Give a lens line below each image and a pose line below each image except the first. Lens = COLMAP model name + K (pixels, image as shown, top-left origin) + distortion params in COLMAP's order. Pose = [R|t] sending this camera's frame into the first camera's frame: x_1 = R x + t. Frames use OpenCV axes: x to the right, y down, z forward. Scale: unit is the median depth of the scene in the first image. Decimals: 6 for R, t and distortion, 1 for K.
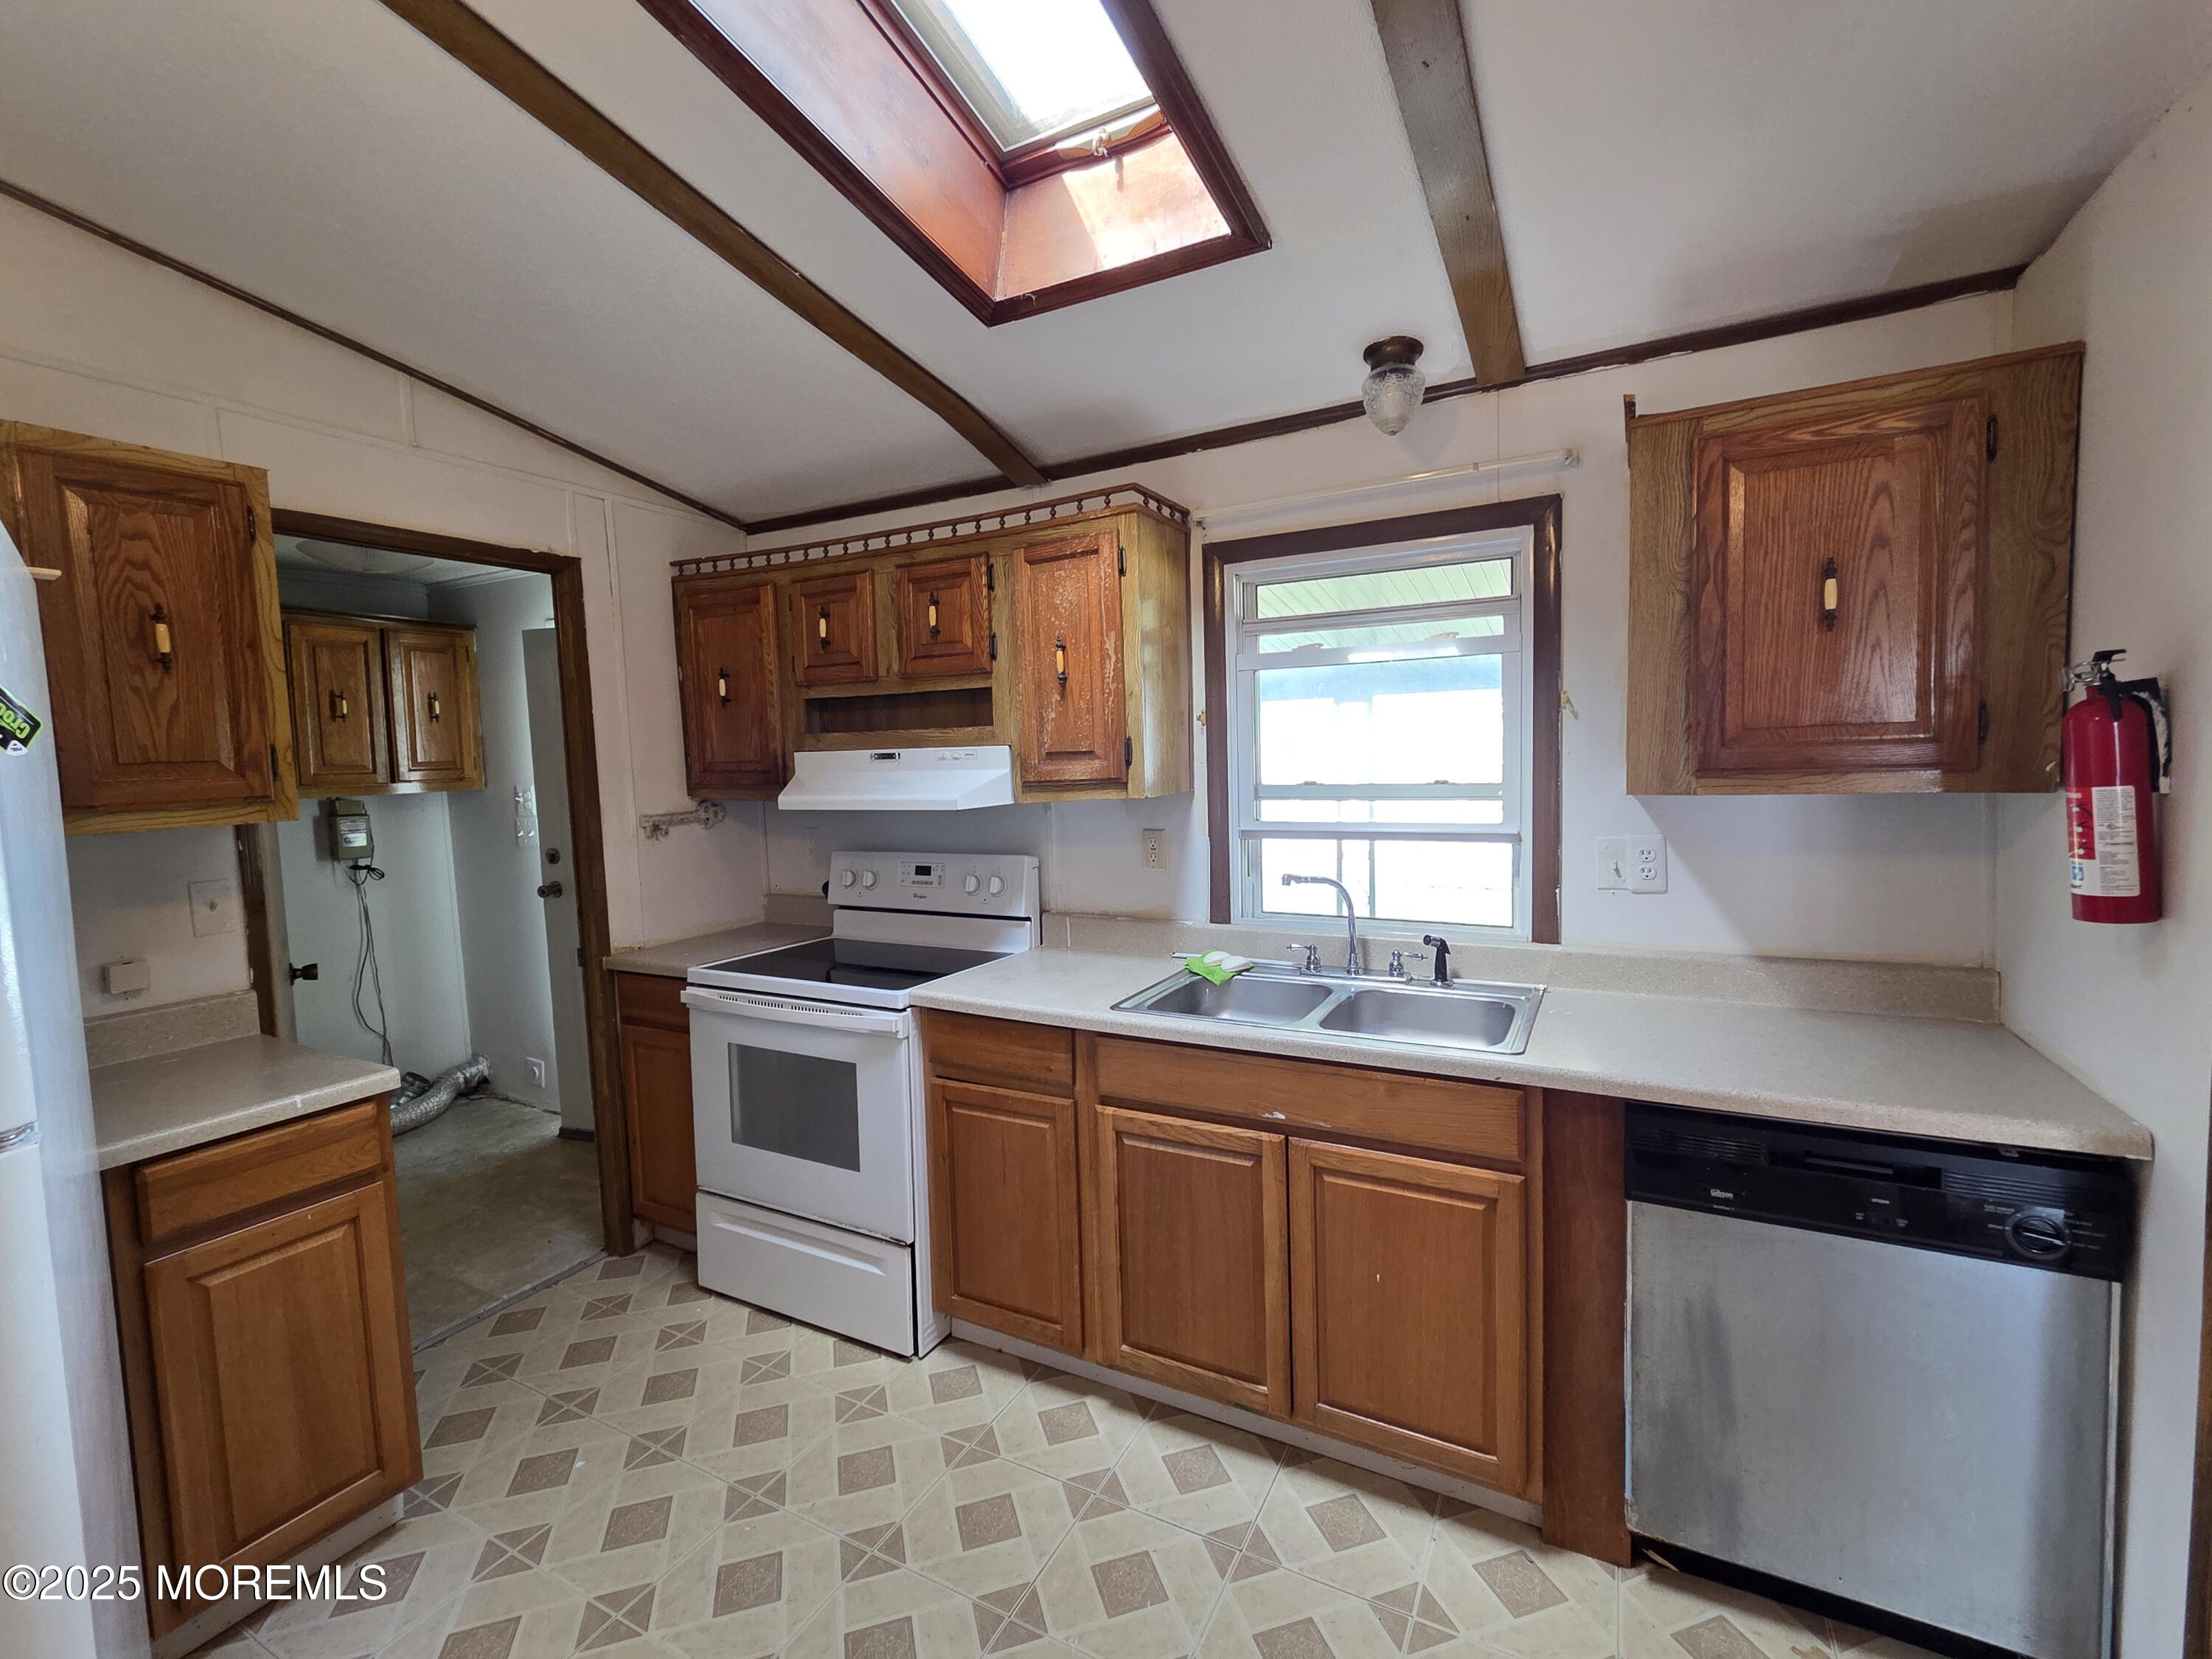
lens RADIAL K [[957.5, 0, 1101.7], [0, 957.5, 819.4], [0, 0, 1]] dist [-0.010784, 0.000380]
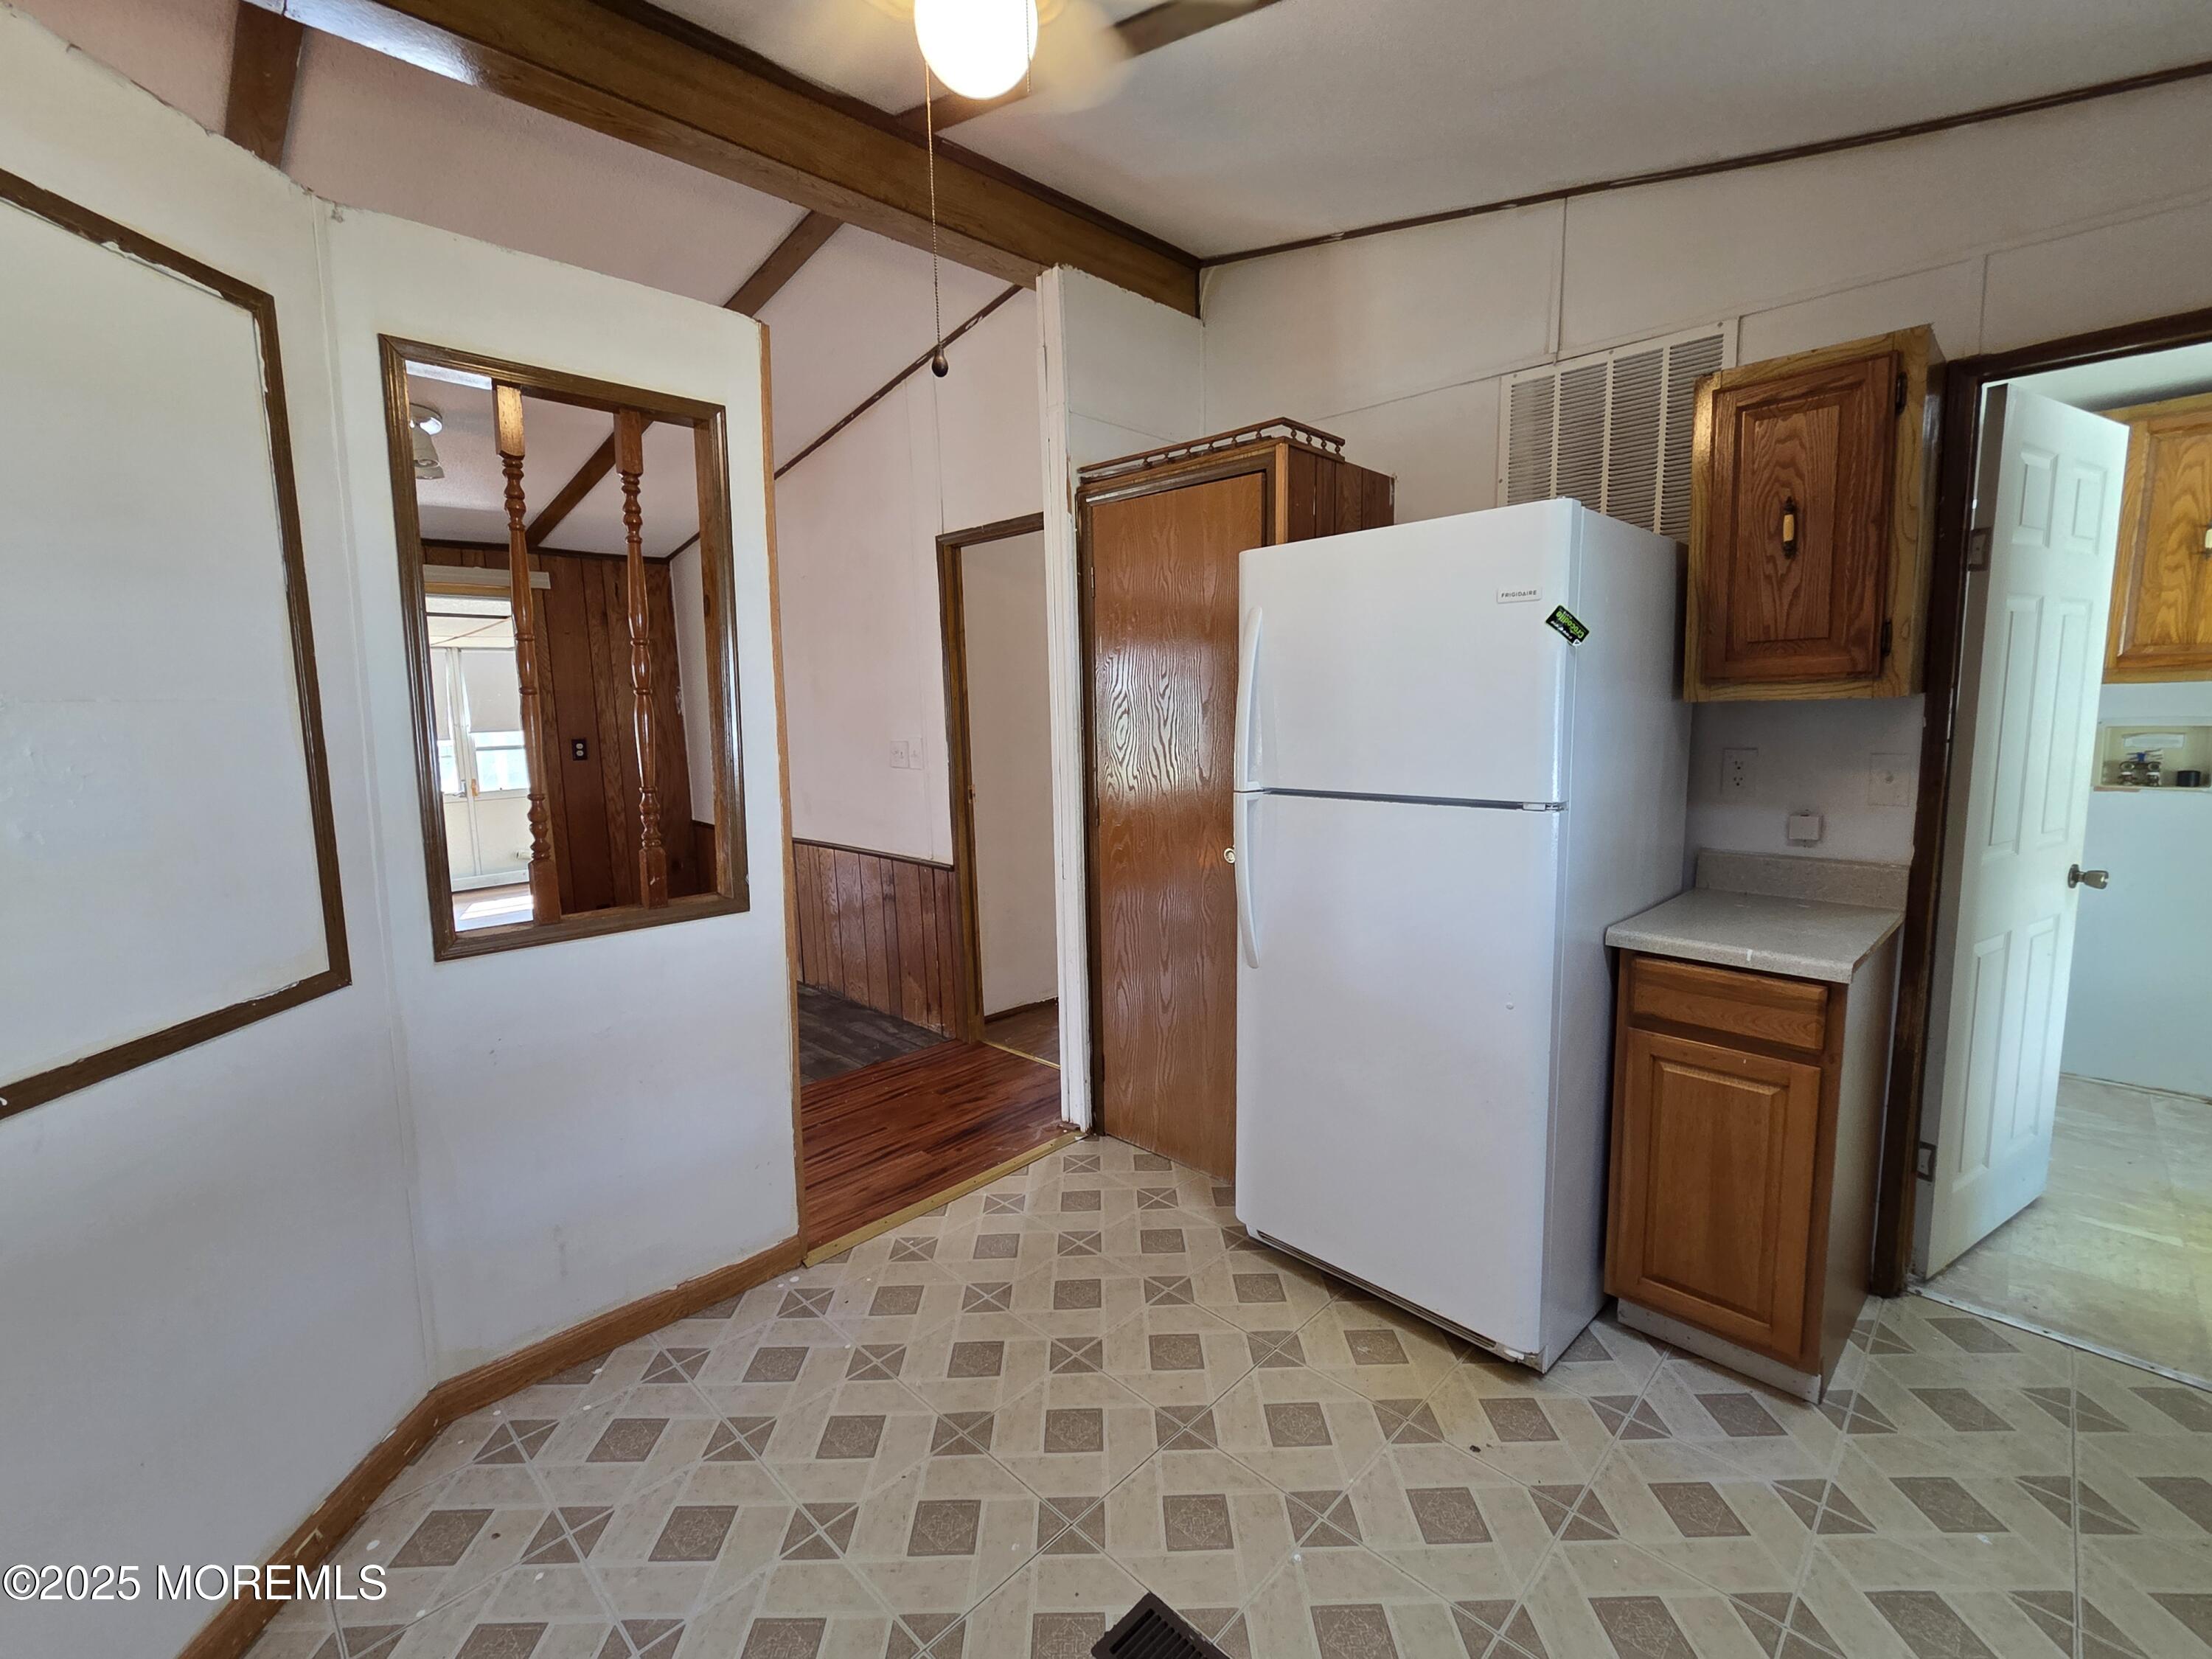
lens RADIAL K [[957.5, 0, 1104.0], [0, 957.5, 815.7], [0, 0, 1]] dist [-0.010784, 0.000380]
pose [[-0.291470, 0.155880, -0.943794, 0.361745], [-0.030302, 0.984634, 0.171983, -0.024702], [0.956100, 0.078726, -0.282268, 0.566364]]
